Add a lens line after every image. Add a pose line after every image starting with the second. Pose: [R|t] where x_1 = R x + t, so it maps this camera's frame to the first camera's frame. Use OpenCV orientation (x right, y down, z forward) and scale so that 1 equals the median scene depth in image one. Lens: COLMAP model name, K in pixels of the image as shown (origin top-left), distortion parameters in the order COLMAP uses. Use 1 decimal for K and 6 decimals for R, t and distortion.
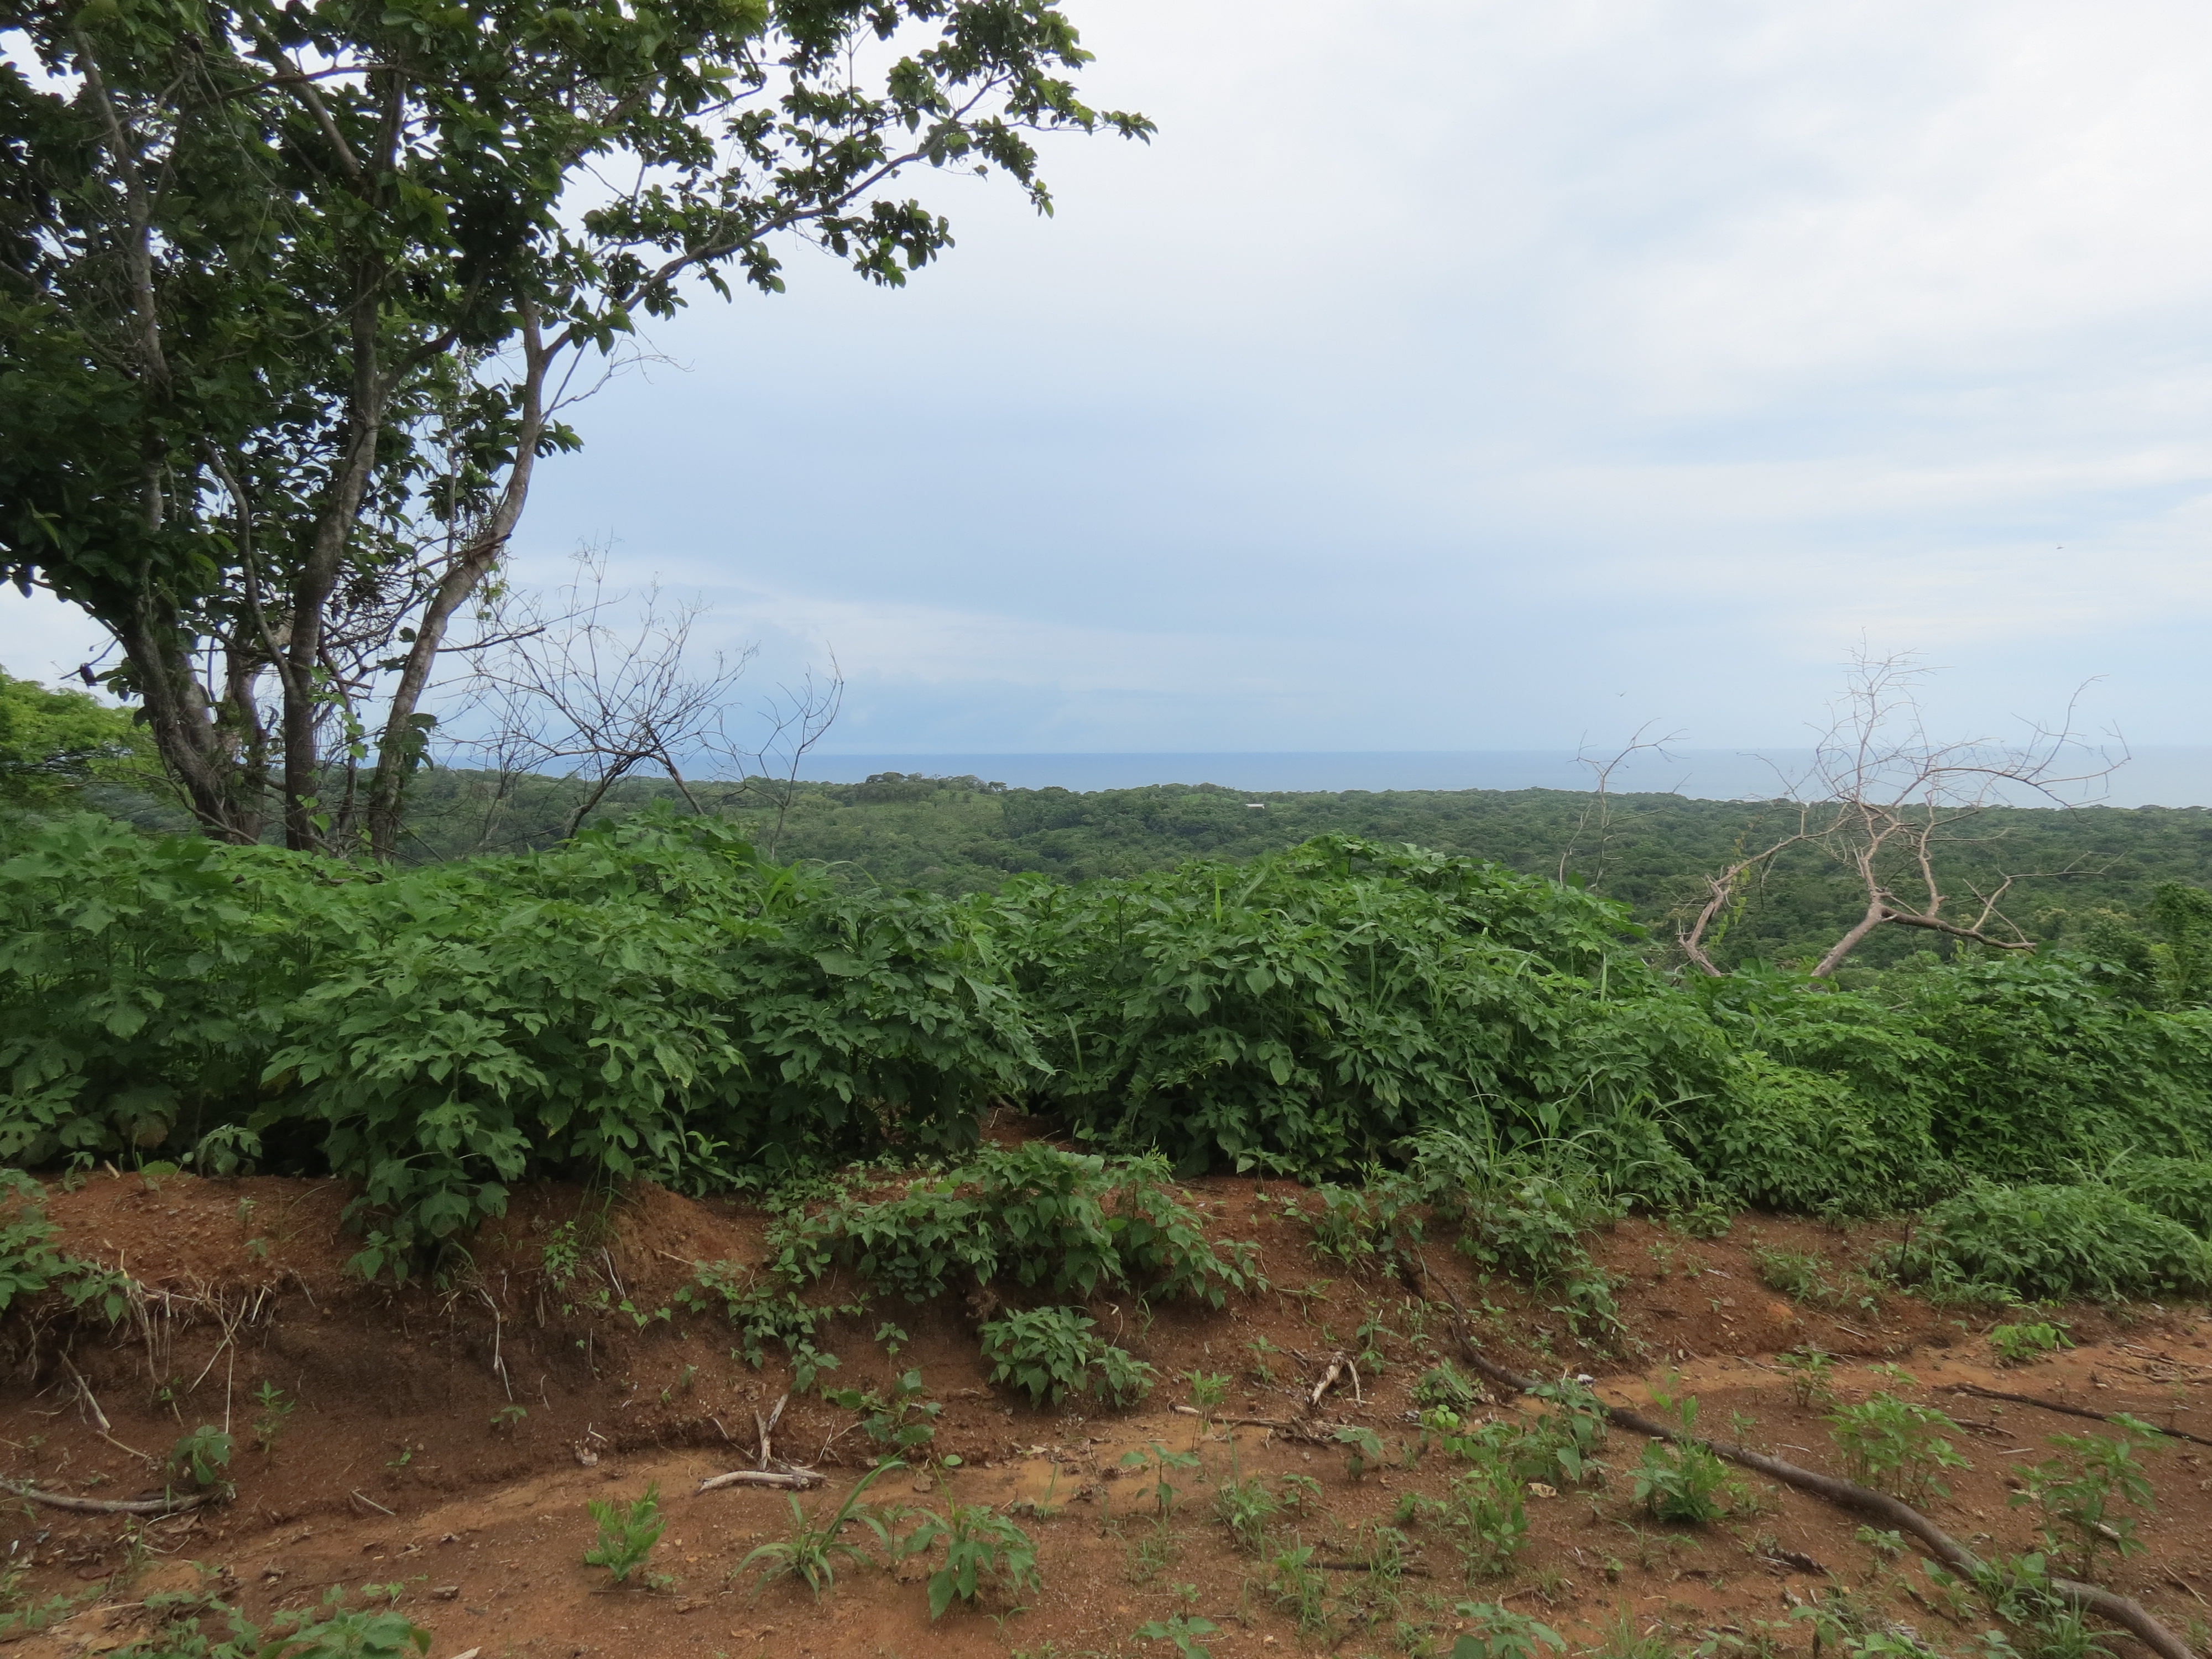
lens RADIAL K [[1569.6, 0, 1109.0], [0, 1569.6, 834.3], [0, 0, 1]] dist [-0.064073, 0.046773]
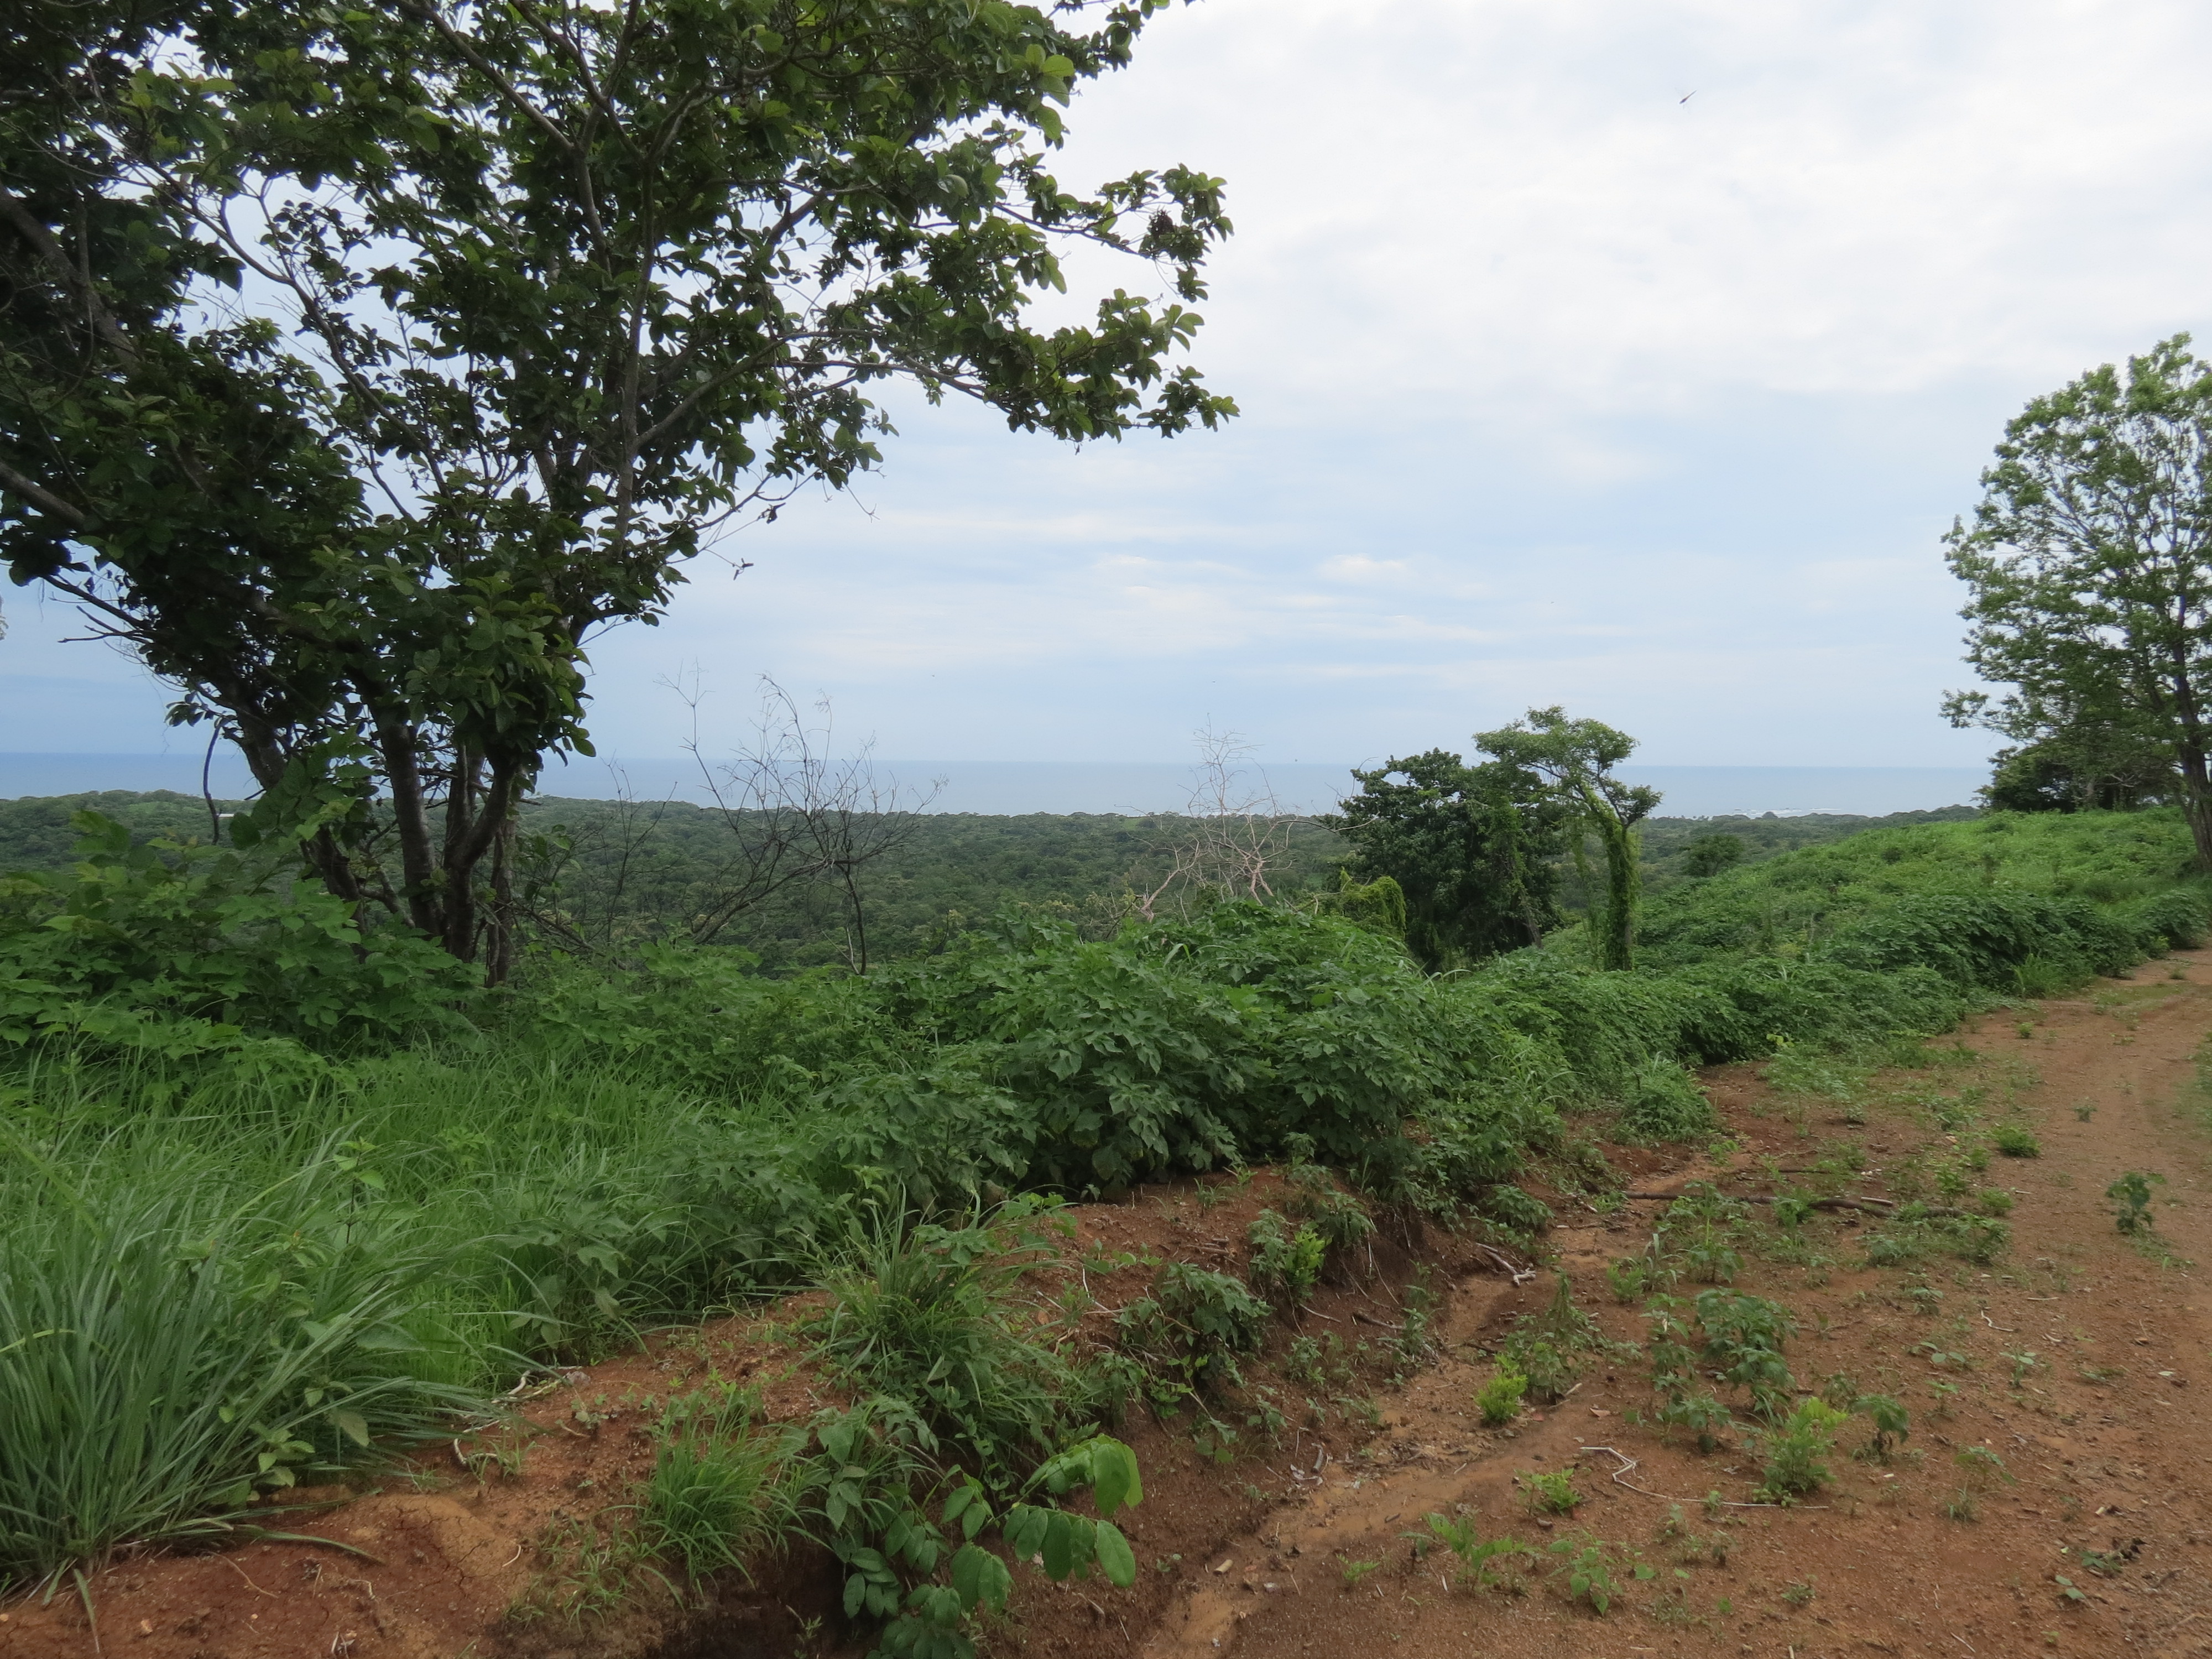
lens RADIAL K [[1562.6, 0, 1105.4], [0, 1562.6, 830.4], [0, 0, 1]] dist [-0.040912, 0.010327]
pose [[0.818959, -0.008926, 0.573782, -0.485705], [0.013552, 0.999901, -0.003788, -0.028607], [-0.573691, 0.010878, 0.818999, -0.284795]]
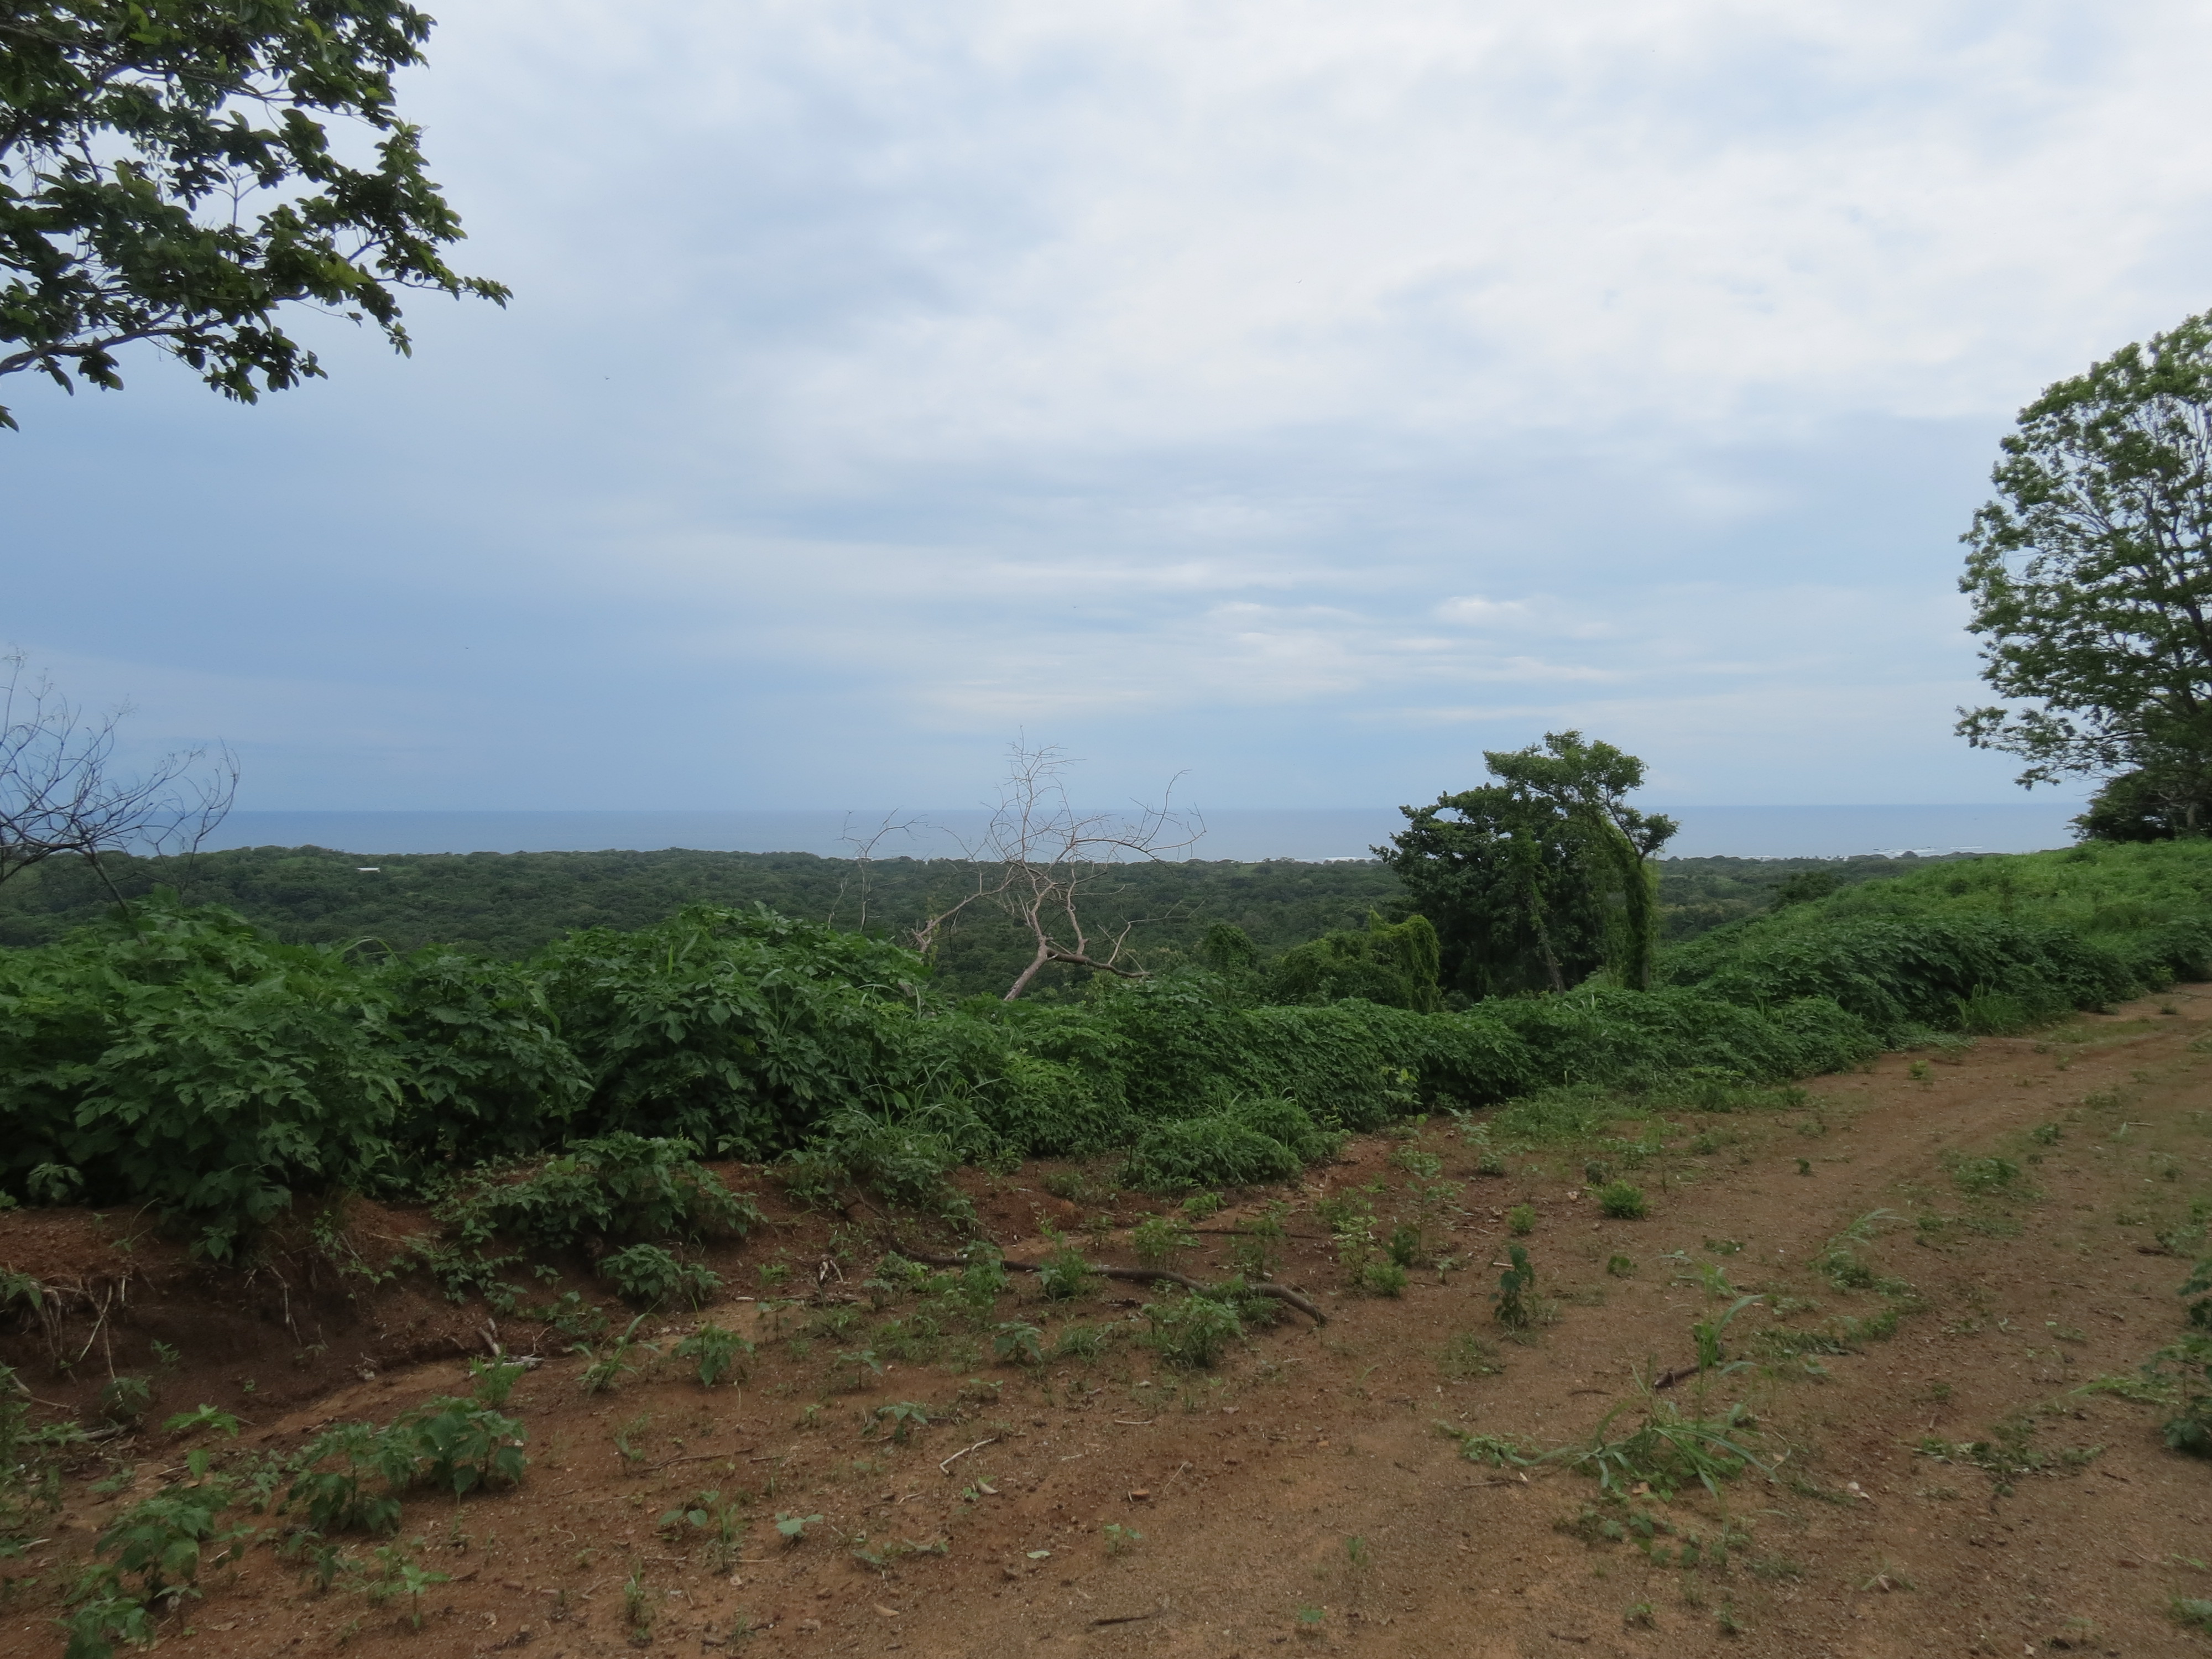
lens RADIAL K [[1556.6, 0, 1111.6], [0, 1556.6, 837.8], [0, 0, 1]] dist [-0.033518, 0.012417]
pose [[0.856983, -0.003948, 0.515329, -0.291616], [0.022567, 0.999299, -0.029873, -0.012530], [-0.514850, 0.037230, 0.856471, -0.330009]]
